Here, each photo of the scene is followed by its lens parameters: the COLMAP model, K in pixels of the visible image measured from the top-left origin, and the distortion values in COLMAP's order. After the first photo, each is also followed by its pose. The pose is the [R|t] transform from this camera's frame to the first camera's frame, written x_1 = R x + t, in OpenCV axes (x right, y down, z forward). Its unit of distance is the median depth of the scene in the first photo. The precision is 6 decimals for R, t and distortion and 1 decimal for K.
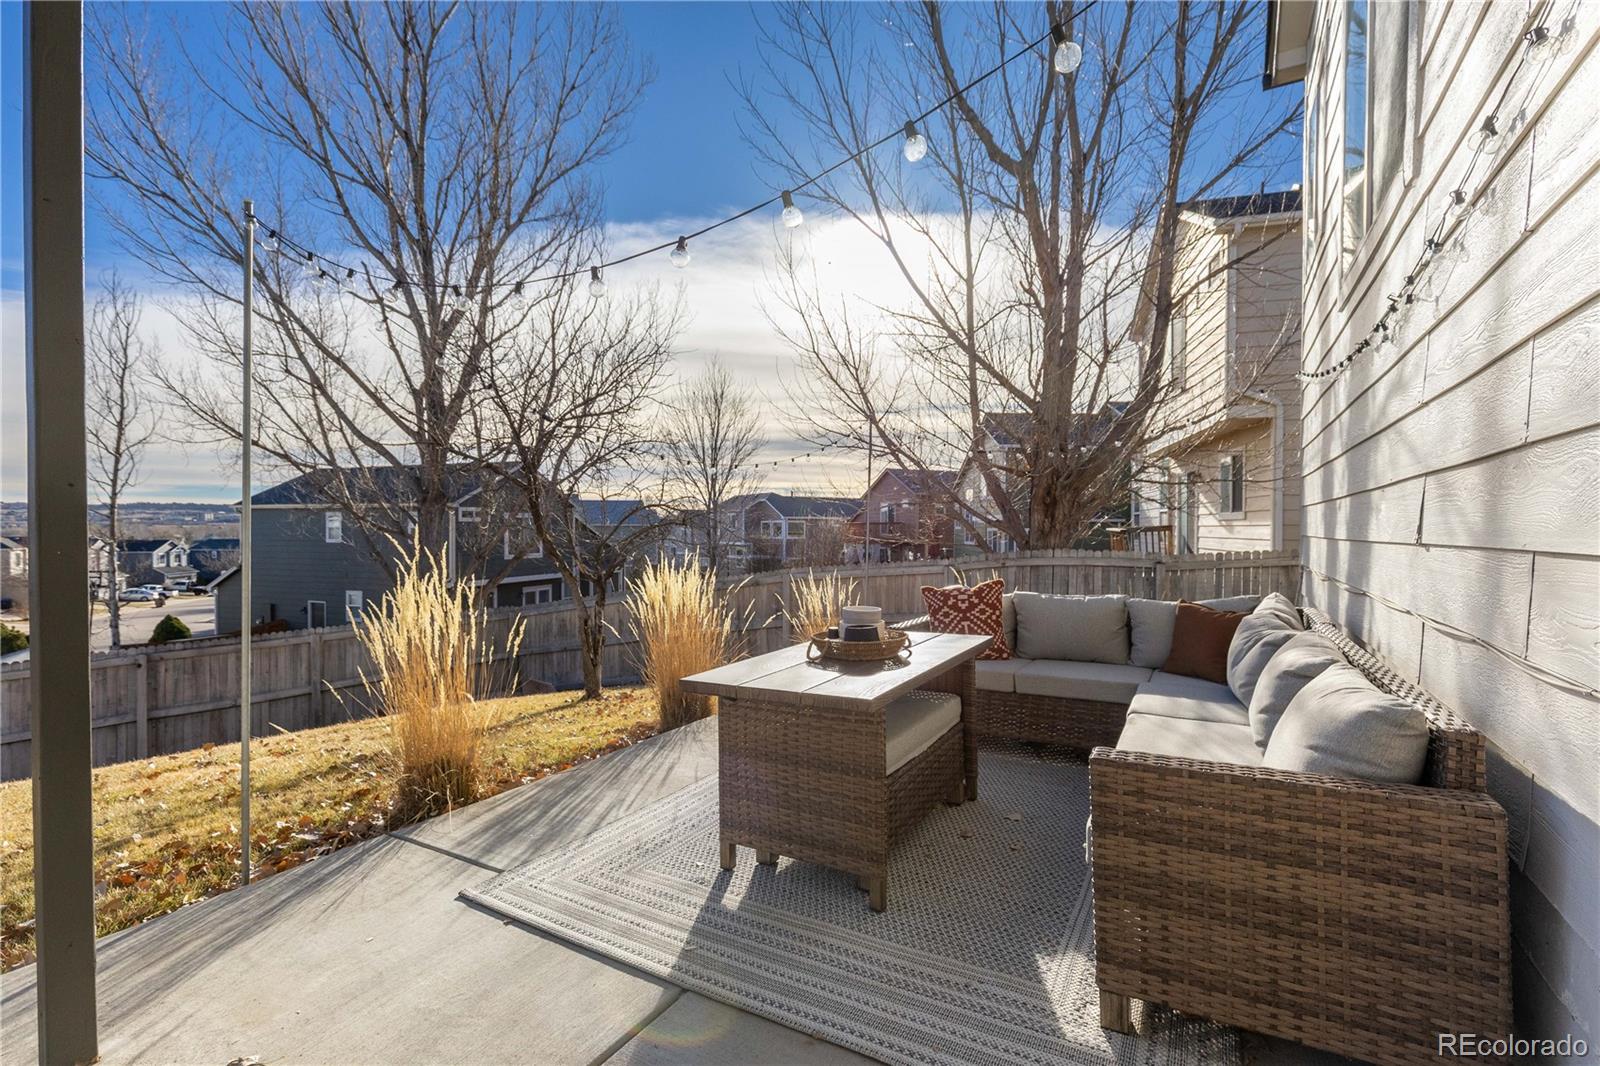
lens RADIAL K [[728.9, 0, 799.6], [0, 728.9, 533.3], [0, 0, 1]] dist [0.004908, -0.000372]
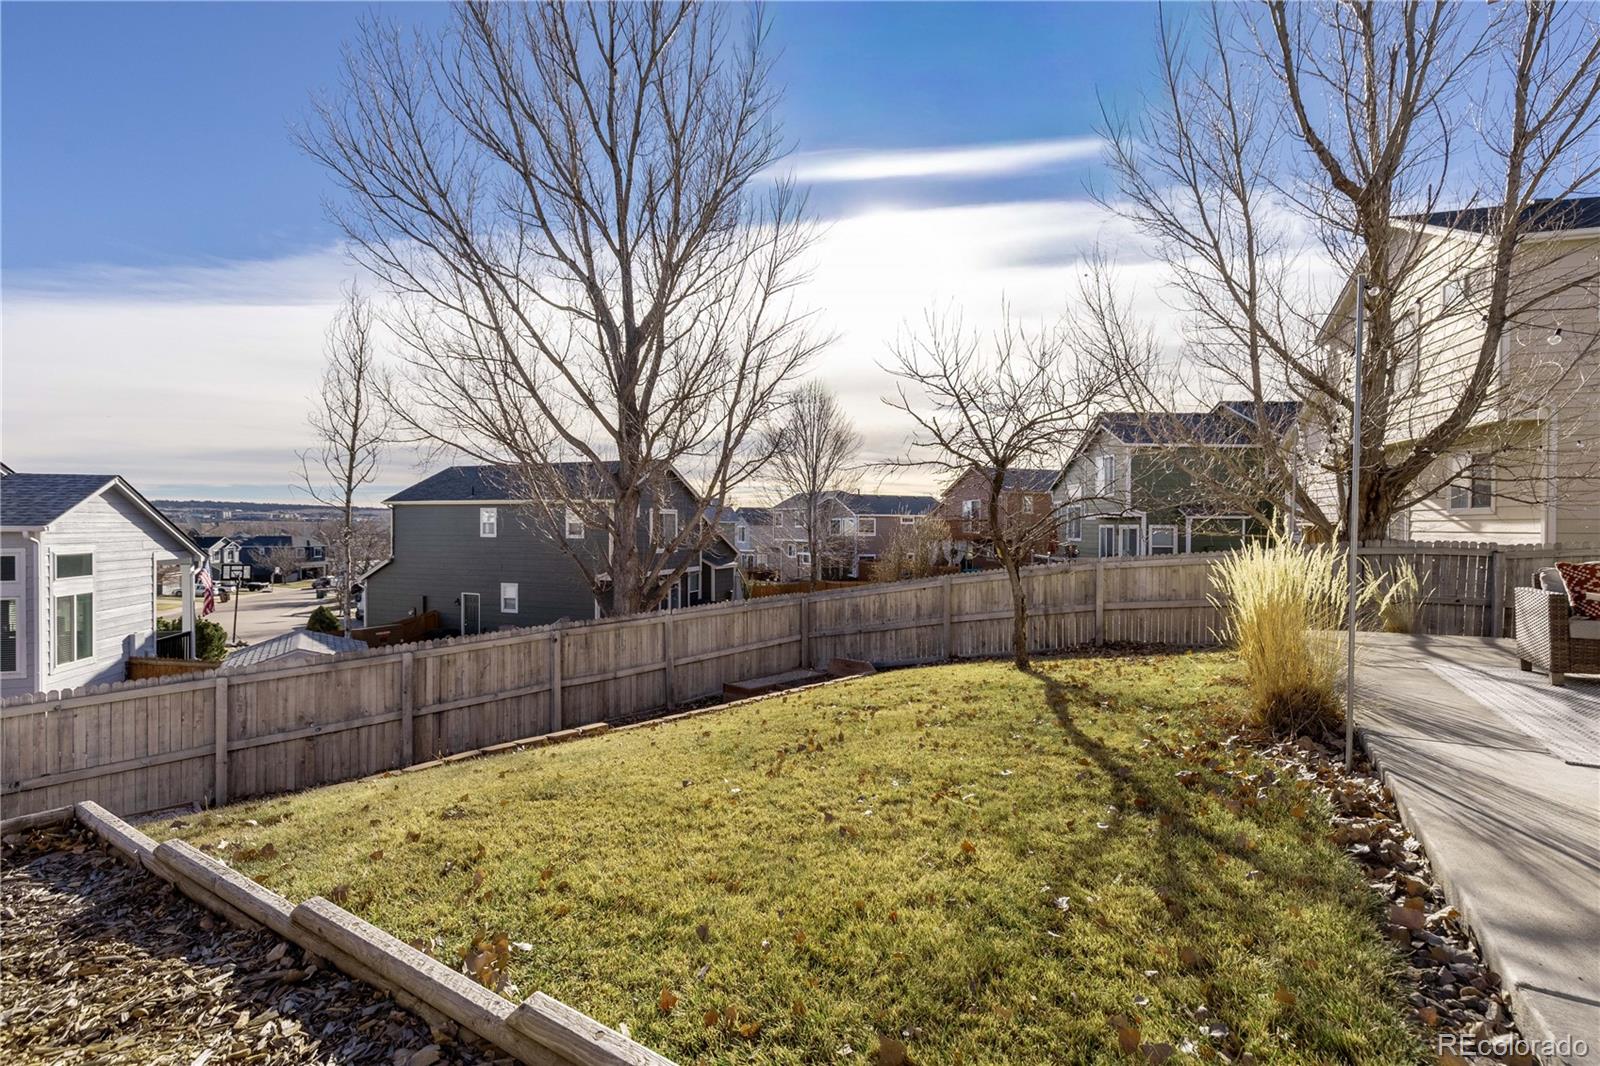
lens RADIAL K [[728.9, 0, 800.4], [0, 728.9, 536.3], [0, 0, 1]] dist [0.004908, -0.000372]
pose [[0.999962, 0.003352, -0.008034, -0.251233], [-0.003318, 0.999985, 0.004255, 0.007319], [0.008048, -0.004228, 0.999959, -0.057072]]
